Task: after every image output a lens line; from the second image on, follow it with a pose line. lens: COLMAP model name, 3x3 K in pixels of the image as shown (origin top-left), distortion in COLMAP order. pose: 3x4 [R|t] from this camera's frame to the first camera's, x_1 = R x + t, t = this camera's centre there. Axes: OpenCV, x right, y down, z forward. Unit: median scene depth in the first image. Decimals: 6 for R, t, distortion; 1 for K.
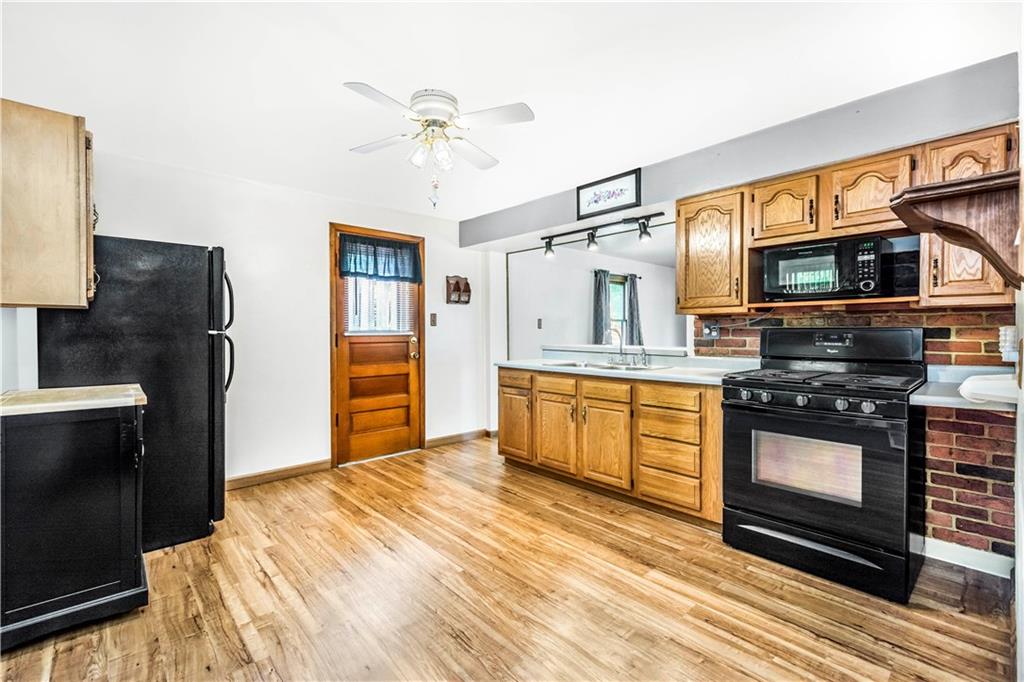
lens RADIAL K [[452.5, 0, 512.0], [0, 452.5, 341.0], [0, 0, 1]] dist [-0.001328, -0.000211]
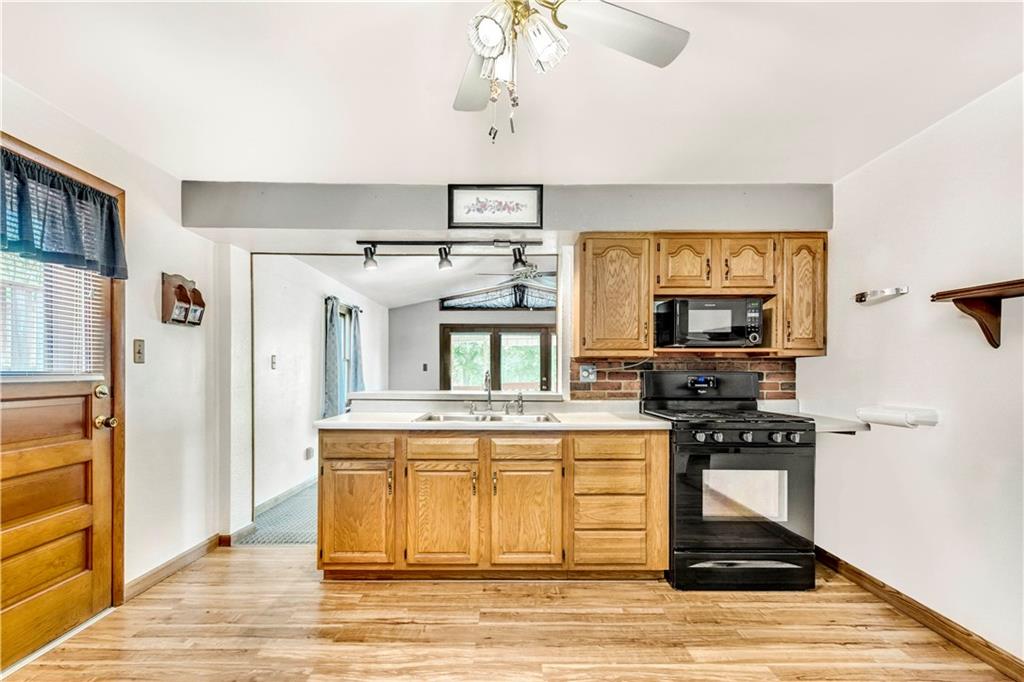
lens RADIAL K [[459.6, 0, 510.6], [0, 459.6, 375.8], [0, 0, 1]] dist [0.004507, -0.000100]
pose [[0.669183, -0.001254, 0.743096, -0.431668], [0.012240, 0.999882, -0.009335, -0.011600], [-0.742997, 0.015343, 0.669119, 0.488524]]
